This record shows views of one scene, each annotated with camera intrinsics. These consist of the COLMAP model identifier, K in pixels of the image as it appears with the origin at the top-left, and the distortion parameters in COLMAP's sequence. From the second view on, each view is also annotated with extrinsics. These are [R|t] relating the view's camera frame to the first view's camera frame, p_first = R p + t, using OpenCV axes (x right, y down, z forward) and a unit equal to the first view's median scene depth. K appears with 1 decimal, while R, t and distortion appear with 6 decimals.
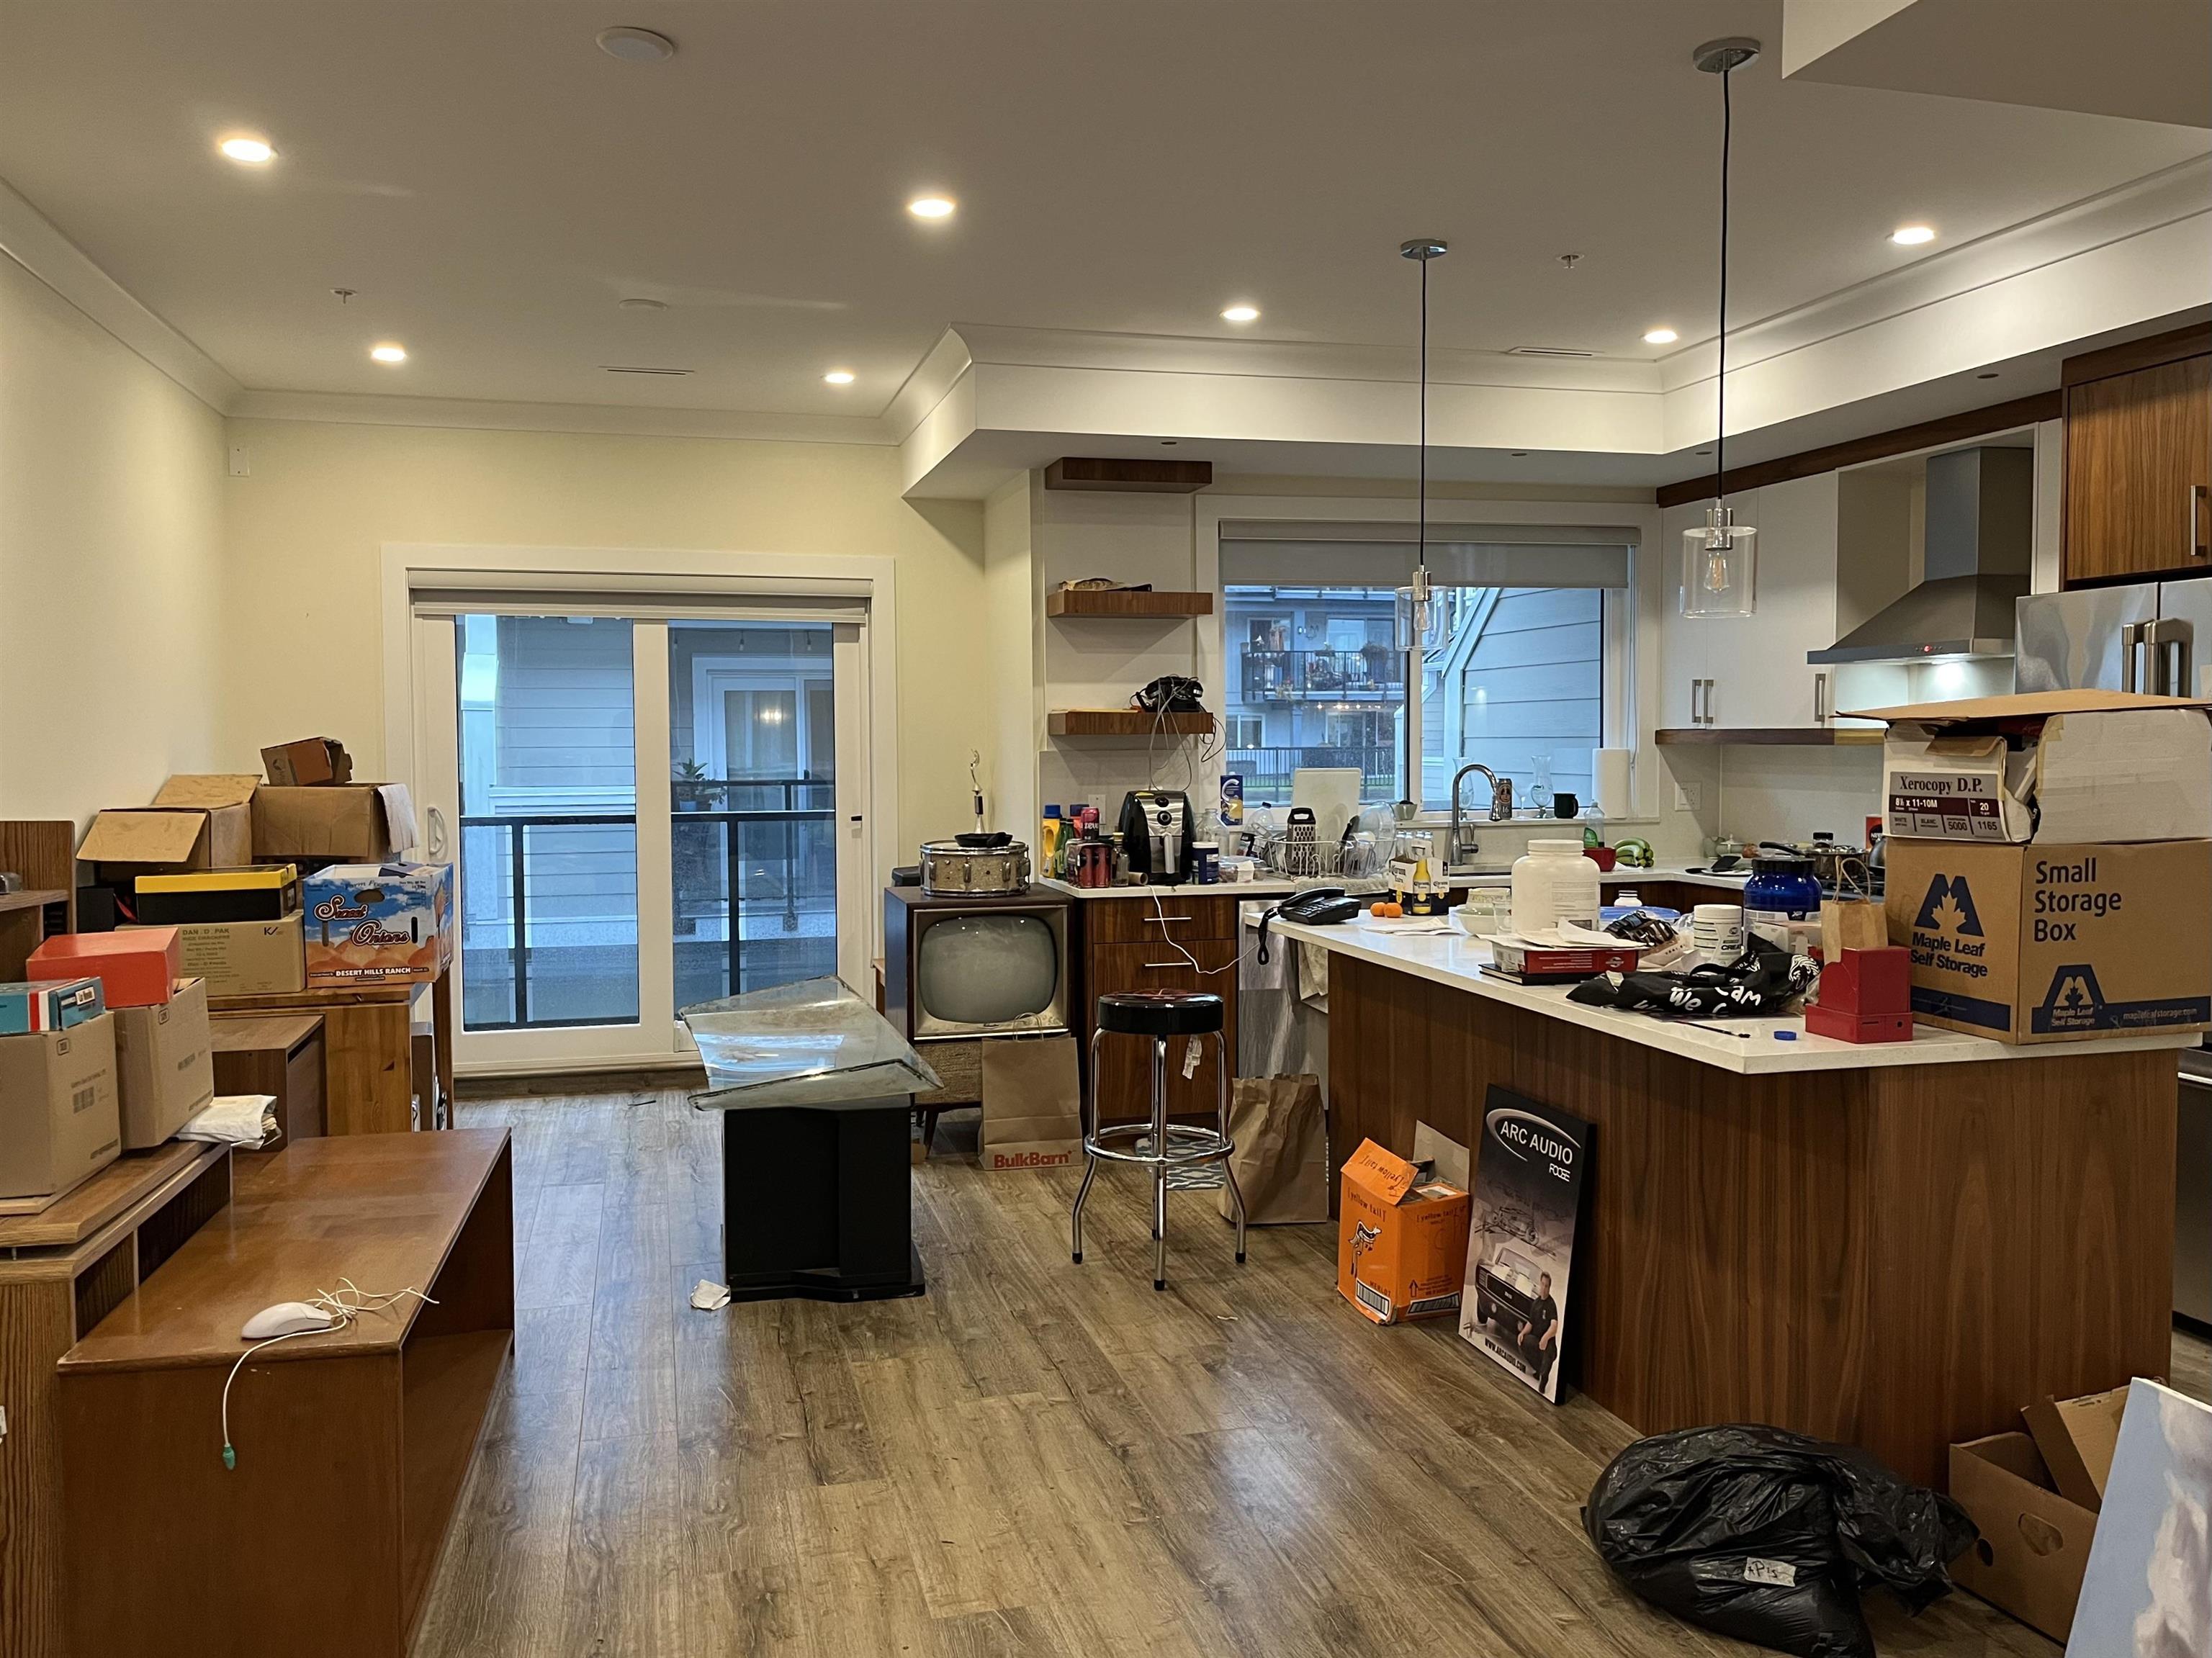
lens RADIAL K [[1697.4, 0, 1103.9], [0, 1697.4, 827.4], [0, 0, 1]] dist [-0.000880, -0.000487]
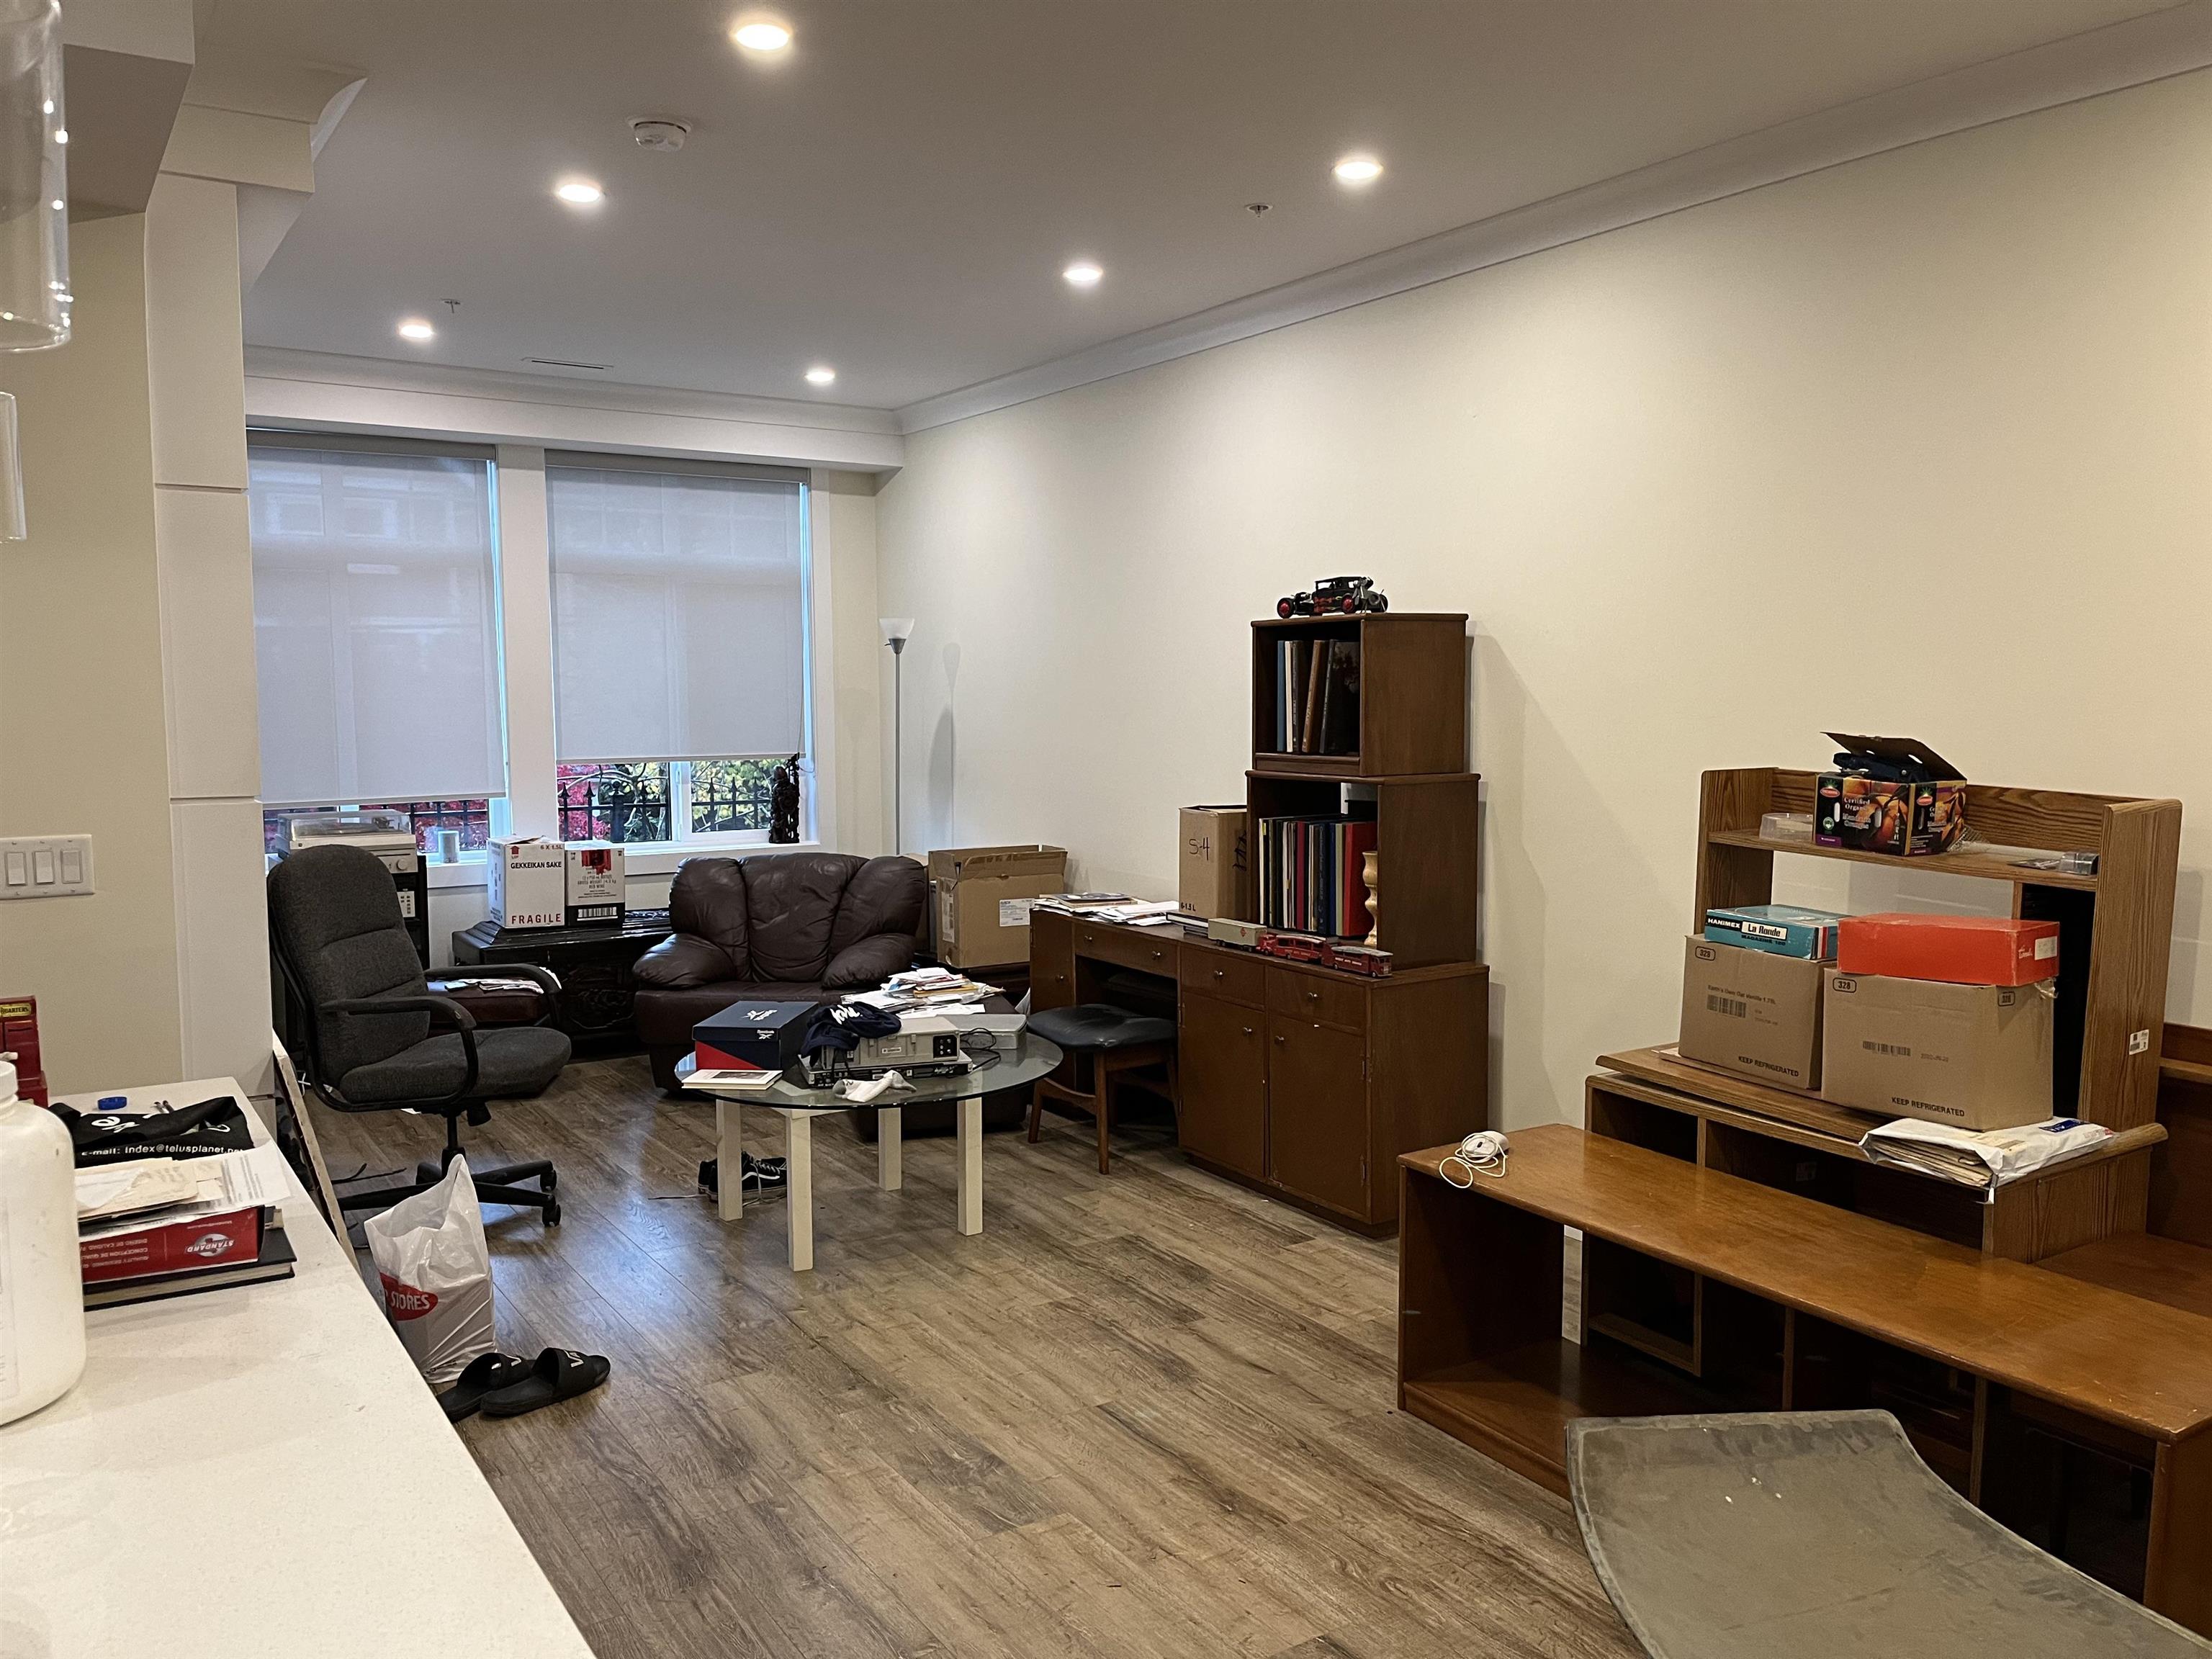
lens RADIAL K [[1697.5, 0, 1103.4], [0, 1697.5, 828.7], [0, 0, 1]] dist [-0.000880, -0.000487]
pose [[-0.948898, 0.032287, -0.313926, 0.204396], [-0.013782, 0.989564, 0.143437, -0.131459], [0.315281, 0.140434, -0.938550, 1.919392]]
